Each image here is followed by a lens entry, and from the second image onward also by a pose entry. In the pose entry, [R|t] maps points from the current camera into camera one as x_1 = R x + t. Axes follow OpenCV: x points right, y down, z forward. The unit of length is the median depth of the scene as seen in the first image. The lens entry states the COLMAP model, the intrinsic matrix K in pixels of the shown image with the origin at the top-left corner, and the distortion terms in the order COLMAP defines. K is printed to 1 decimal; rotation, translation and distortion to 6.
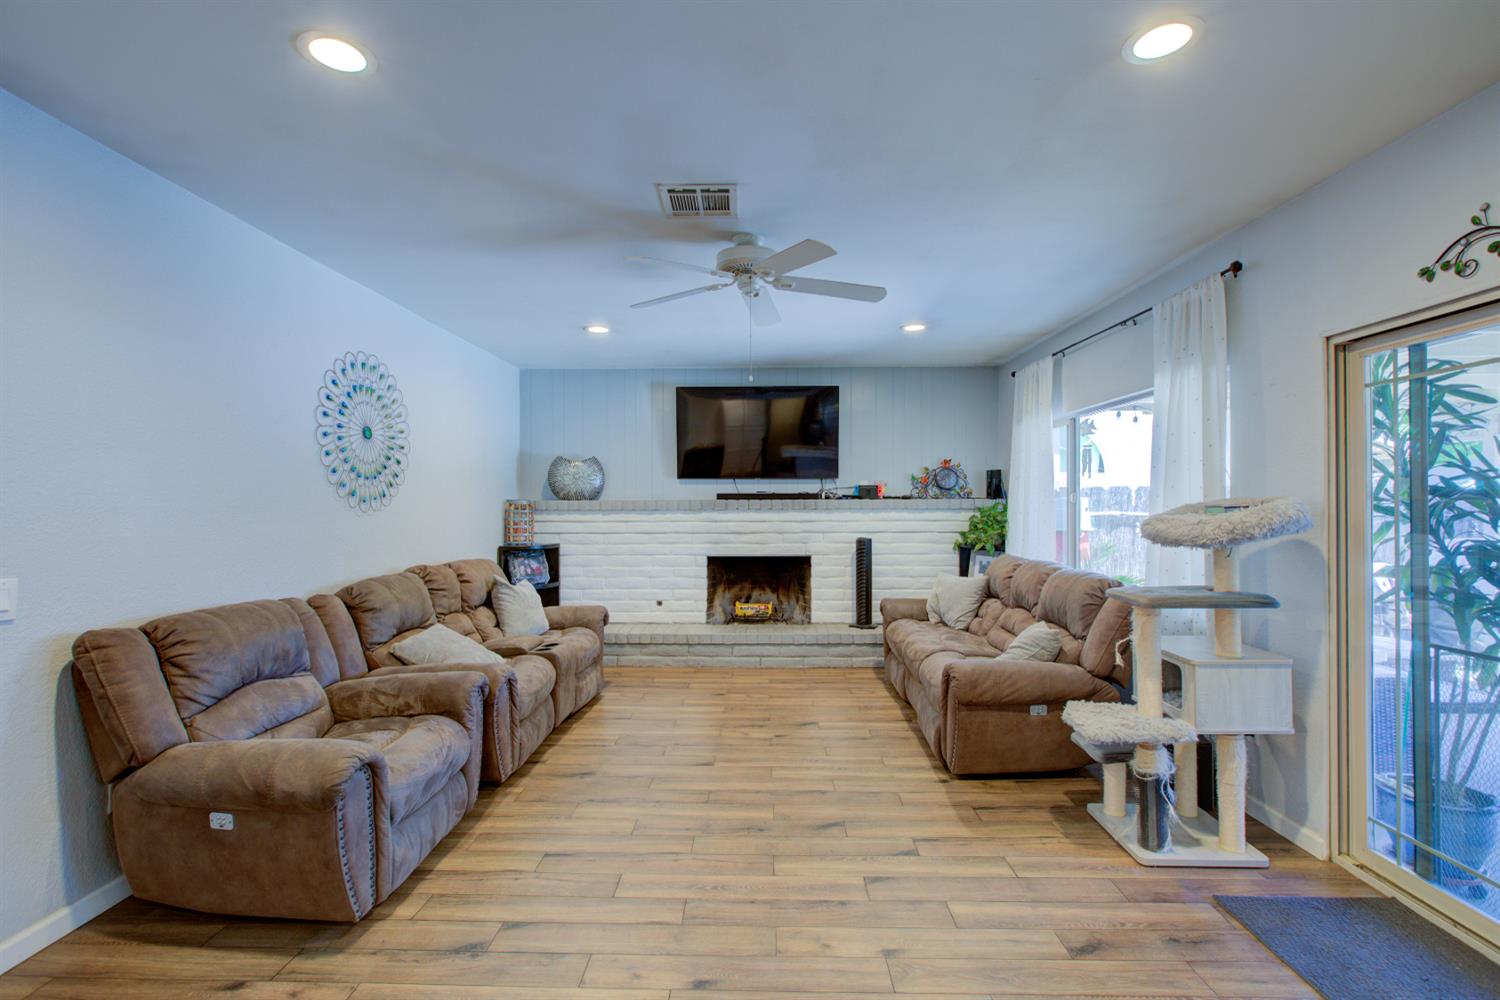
lens RADIAL K [[683.5, 0, 754.6], [0, 683.5, 499.3], [0, 0, 1]] dist [-0.000086, 0.000069]
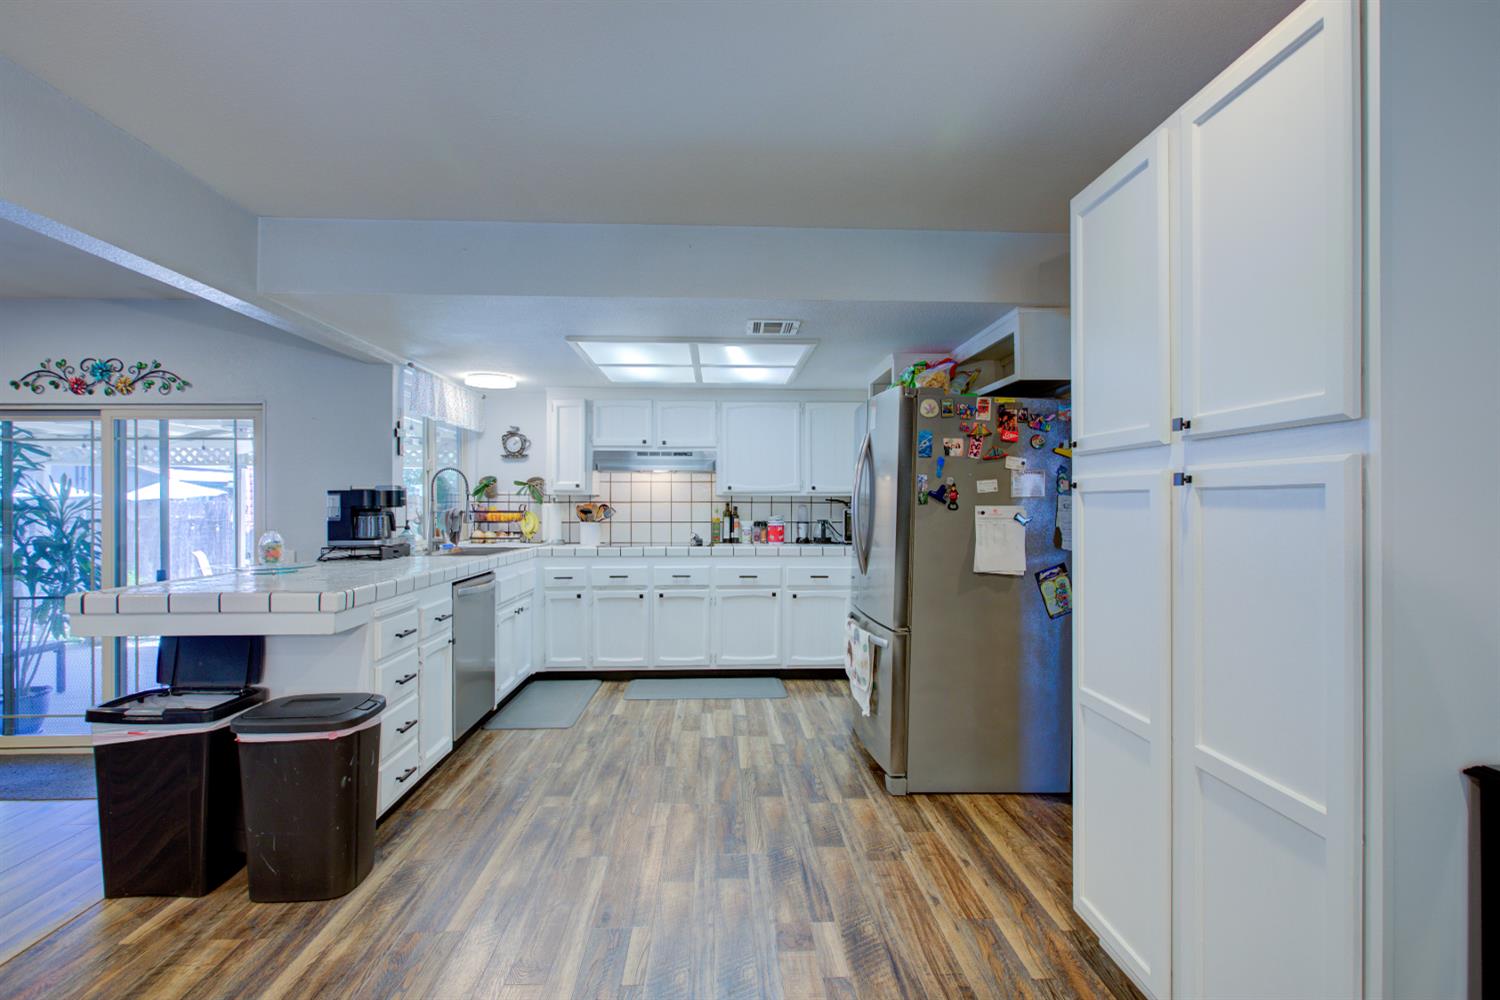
lens RADIAL K [[691.6, 0, 746.2], [0, 691.6, 502.6], [0, 0, 1]] dist [-0.002197, -0.000263]
pose [[-0.052166, 0.007368, 0.998611, -0.727537], [-0.002722, 0.999968, -0.007520, -0.015616], [-0.998635, -0.003111, -0.052144, -0.647462]]
